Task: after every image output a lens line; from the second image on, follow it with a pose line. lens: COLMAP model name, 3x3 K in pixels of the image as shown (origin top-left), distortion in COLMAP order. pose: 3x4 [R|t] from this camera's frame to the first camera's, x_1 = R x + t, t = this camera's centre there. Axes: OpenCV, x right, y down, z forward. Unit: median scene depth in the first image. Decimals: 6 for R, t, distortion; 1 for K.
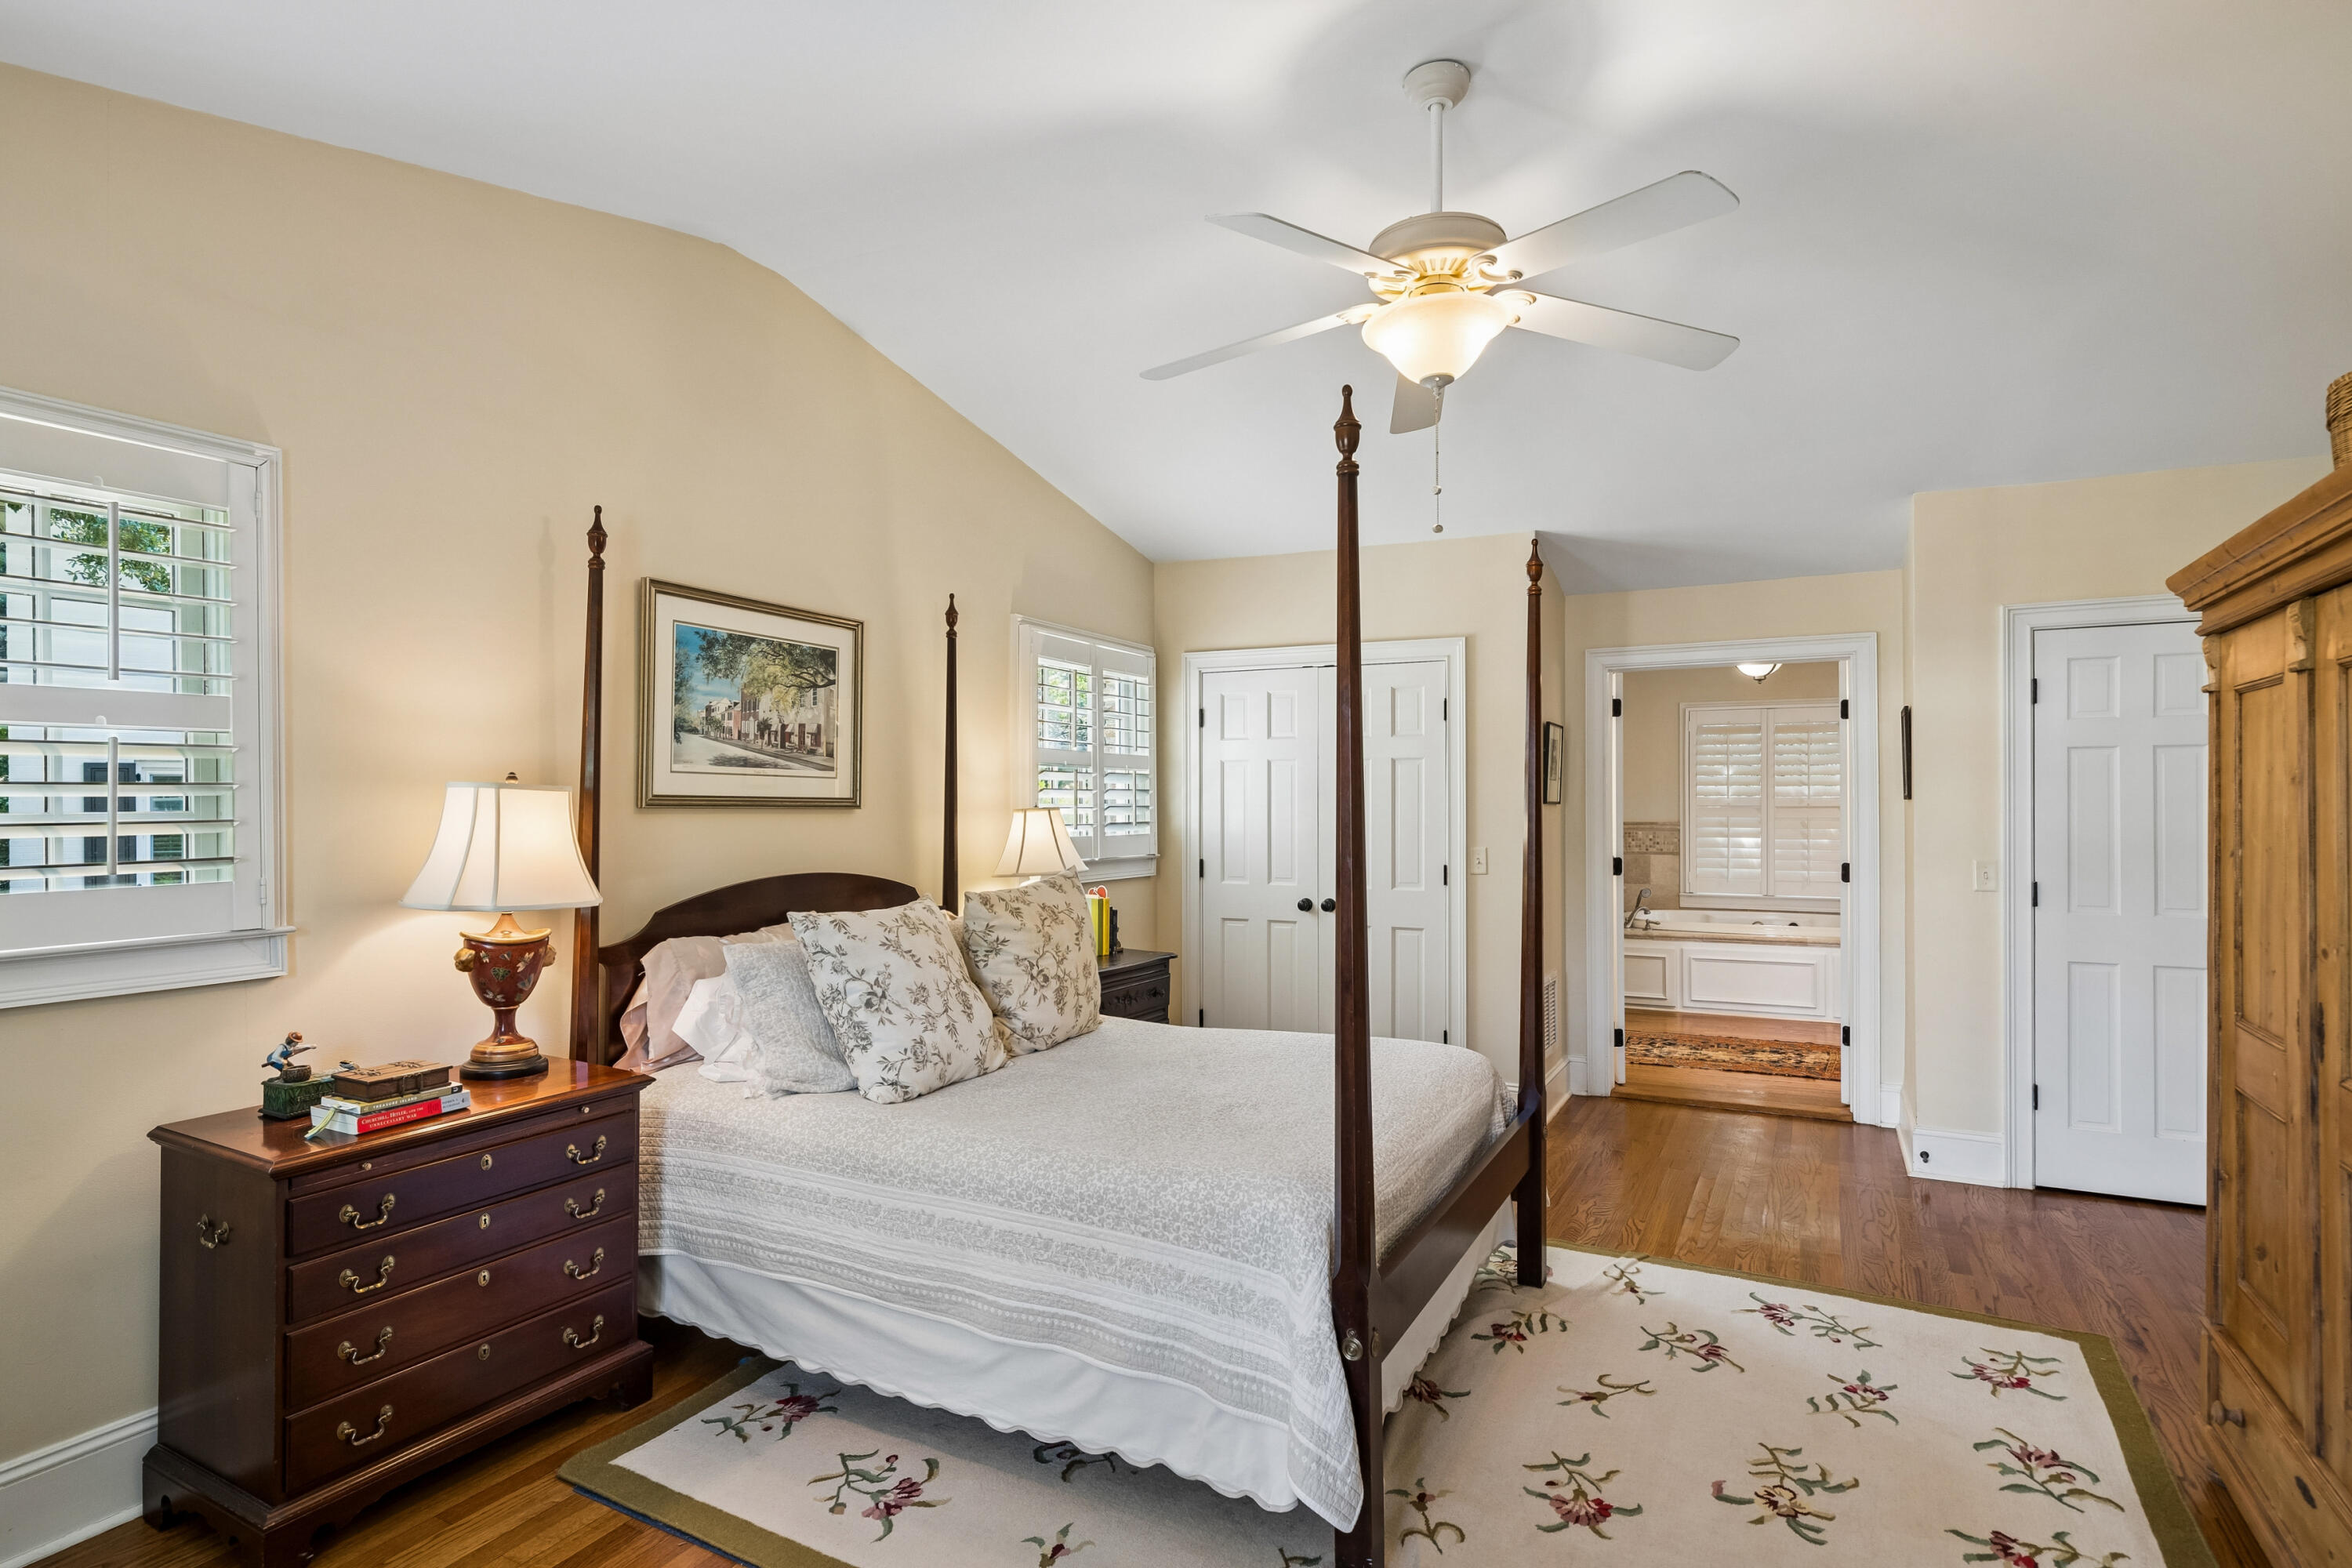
lens RADIAL K [[1208.9, 0, 1160.4], [0, 1208.9, 796.3], [0, 0, 1]] dist [-0.002181, 0.001509]
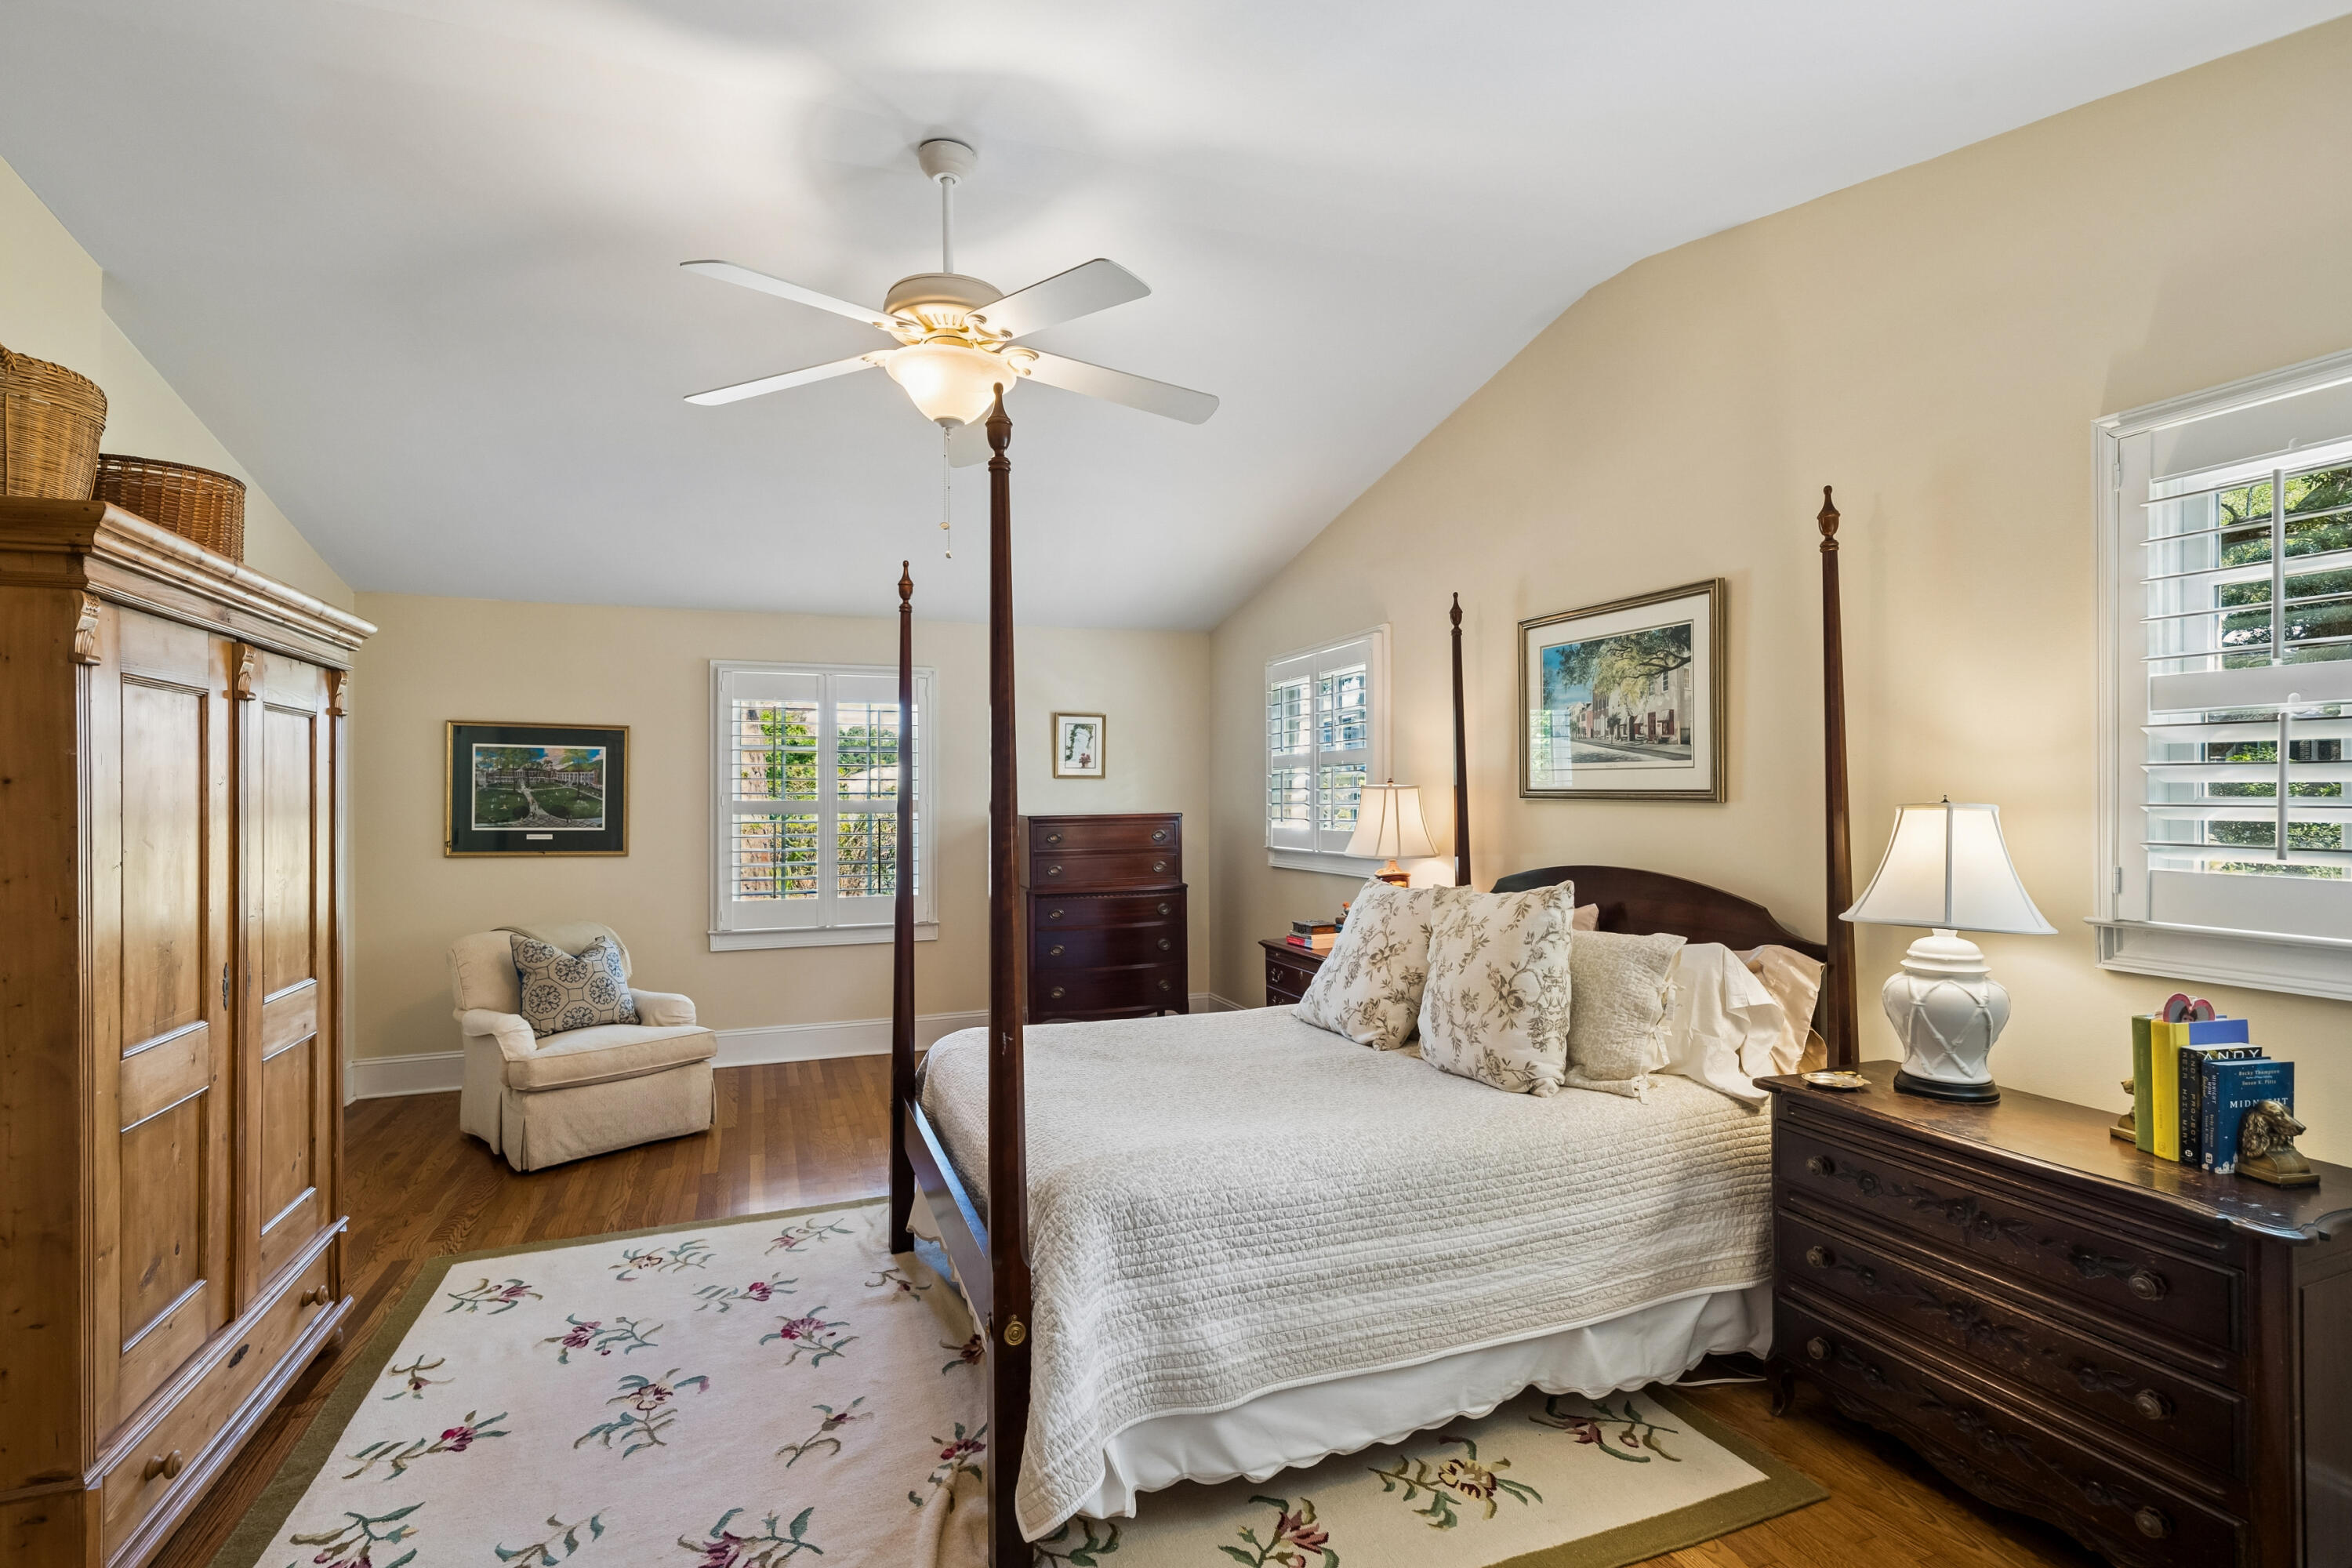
lens RADIAL K [[1098.6, 0, 1167.9], [0, 1098.6, 785.8], [0, 0, 1]] dist [-0.002034, 0.001761]
pose [[-0.657103, -0.003331, -0.753793, 0.639297], [0.007941, 0.999904, -0.011342, 0.004653], [0.753759, -0.013439, -0.657014, 1.348056]]
